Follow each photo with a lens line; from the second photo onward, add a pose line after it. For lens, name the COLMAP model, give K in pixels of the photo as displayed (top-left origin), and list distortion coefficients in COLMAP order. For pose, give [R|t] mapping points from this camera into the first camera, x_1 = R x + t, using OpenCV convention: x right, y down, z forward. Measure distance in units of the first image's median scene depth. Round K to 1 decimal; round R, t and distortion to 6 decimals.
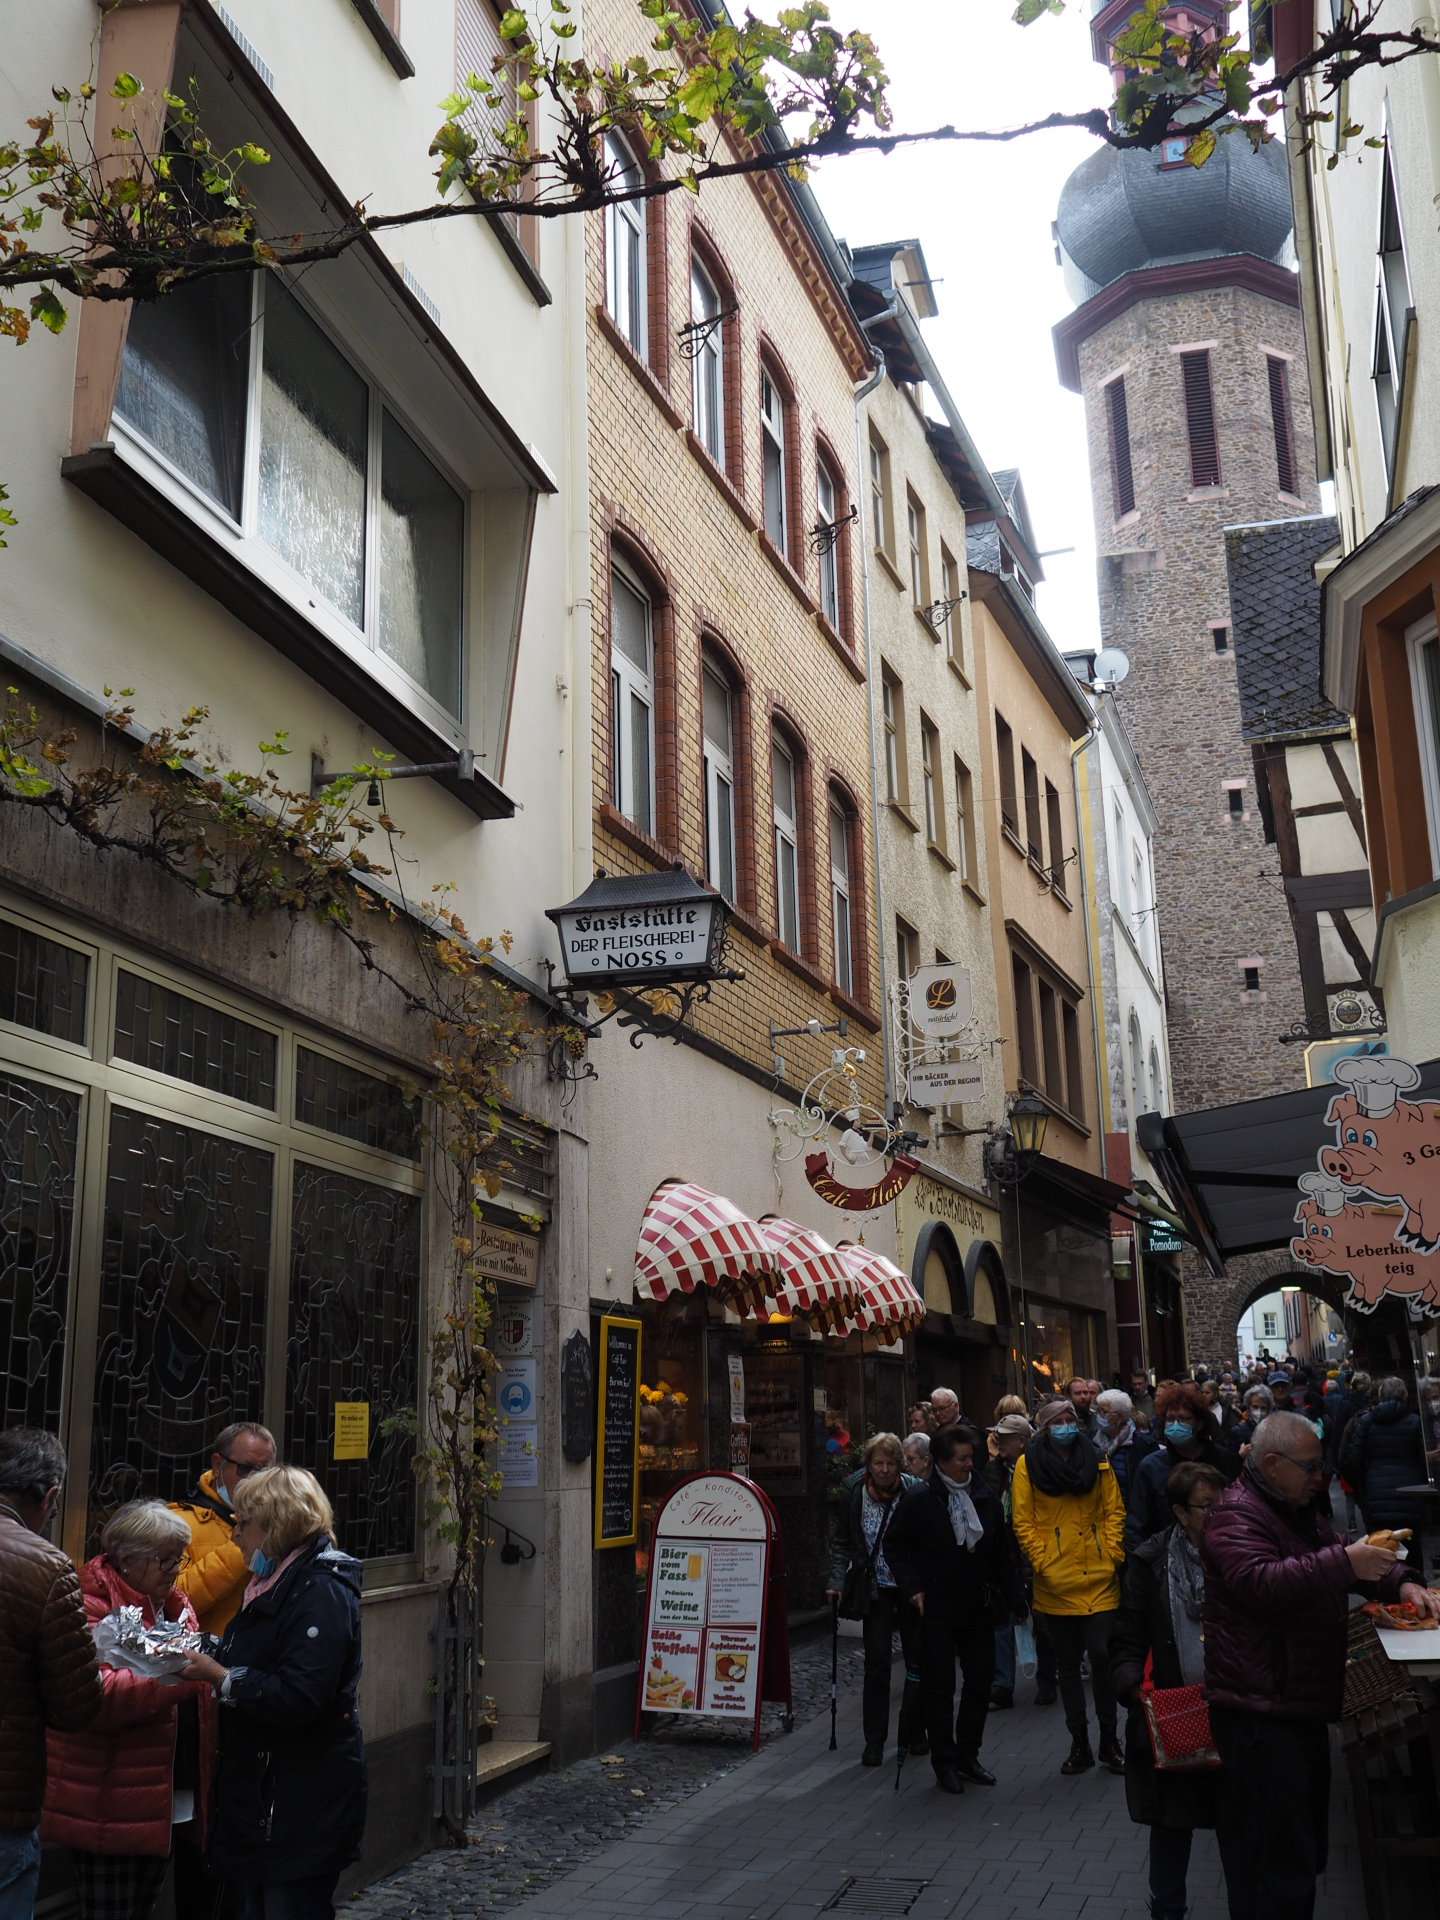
lens RADIAL K [[1940.0, 0, 720.0], [0, 1940.0, 960.0], [0, 0, 1]] dist [-0.014520, 0.008536]
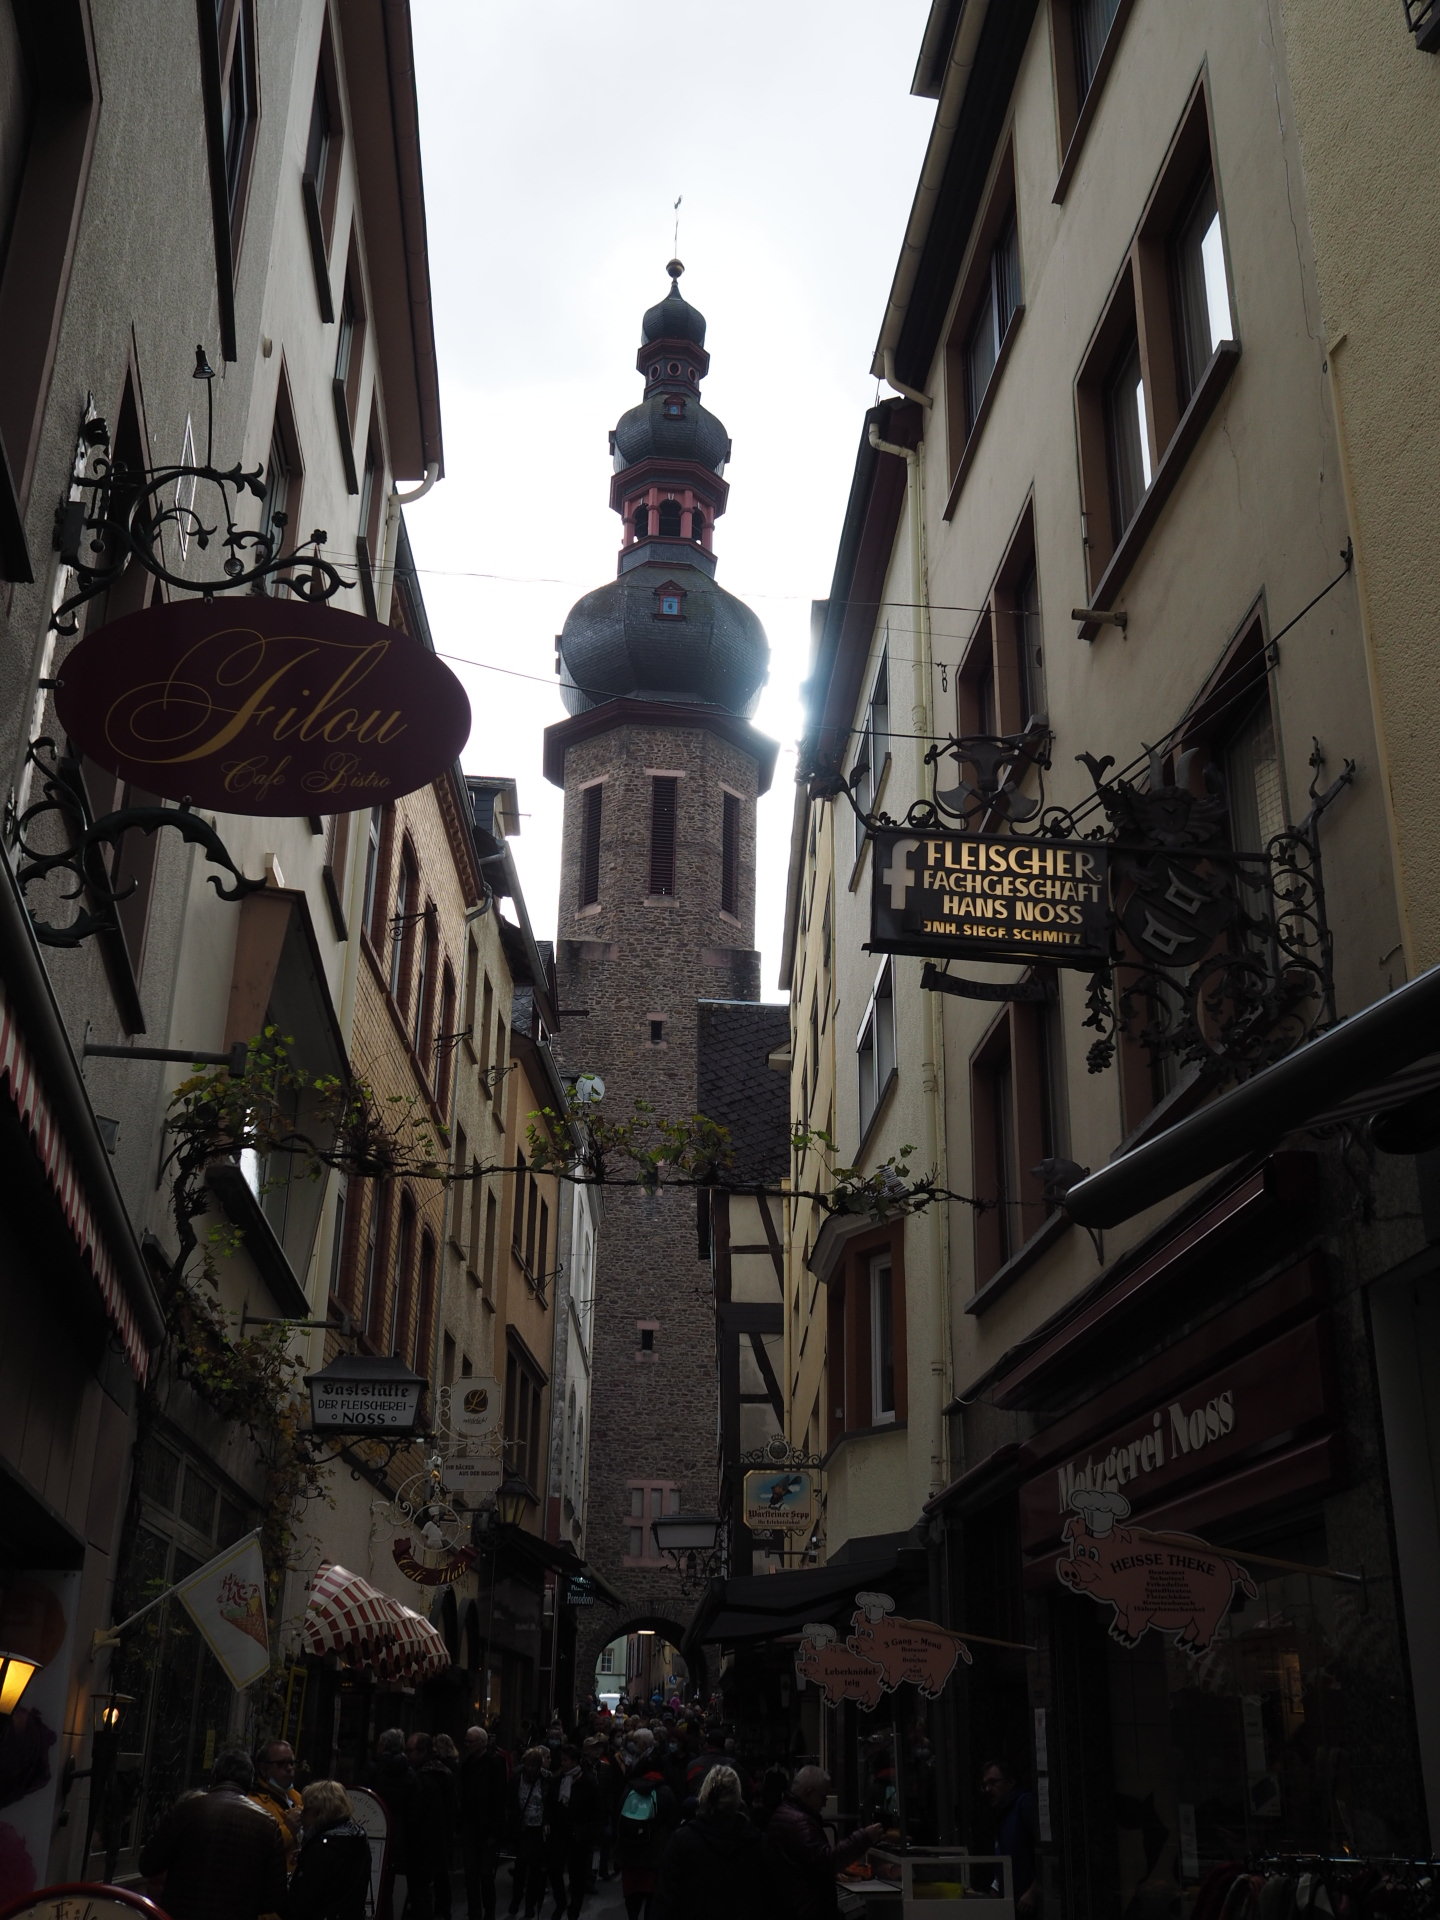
lens RADIAL K [[1940.0, 0, 720.0], [0, 1940.0, 960.0], [0, 0, 1]] dist [-0.014520, 0.008536]
pose [[0.942703, 0.162790, 0.291221, -0.114219], [-0.116650, 0.978614, -0.169432, -0.051427], [-0.312575, 0.125753, 0.941532, -0.213372]]
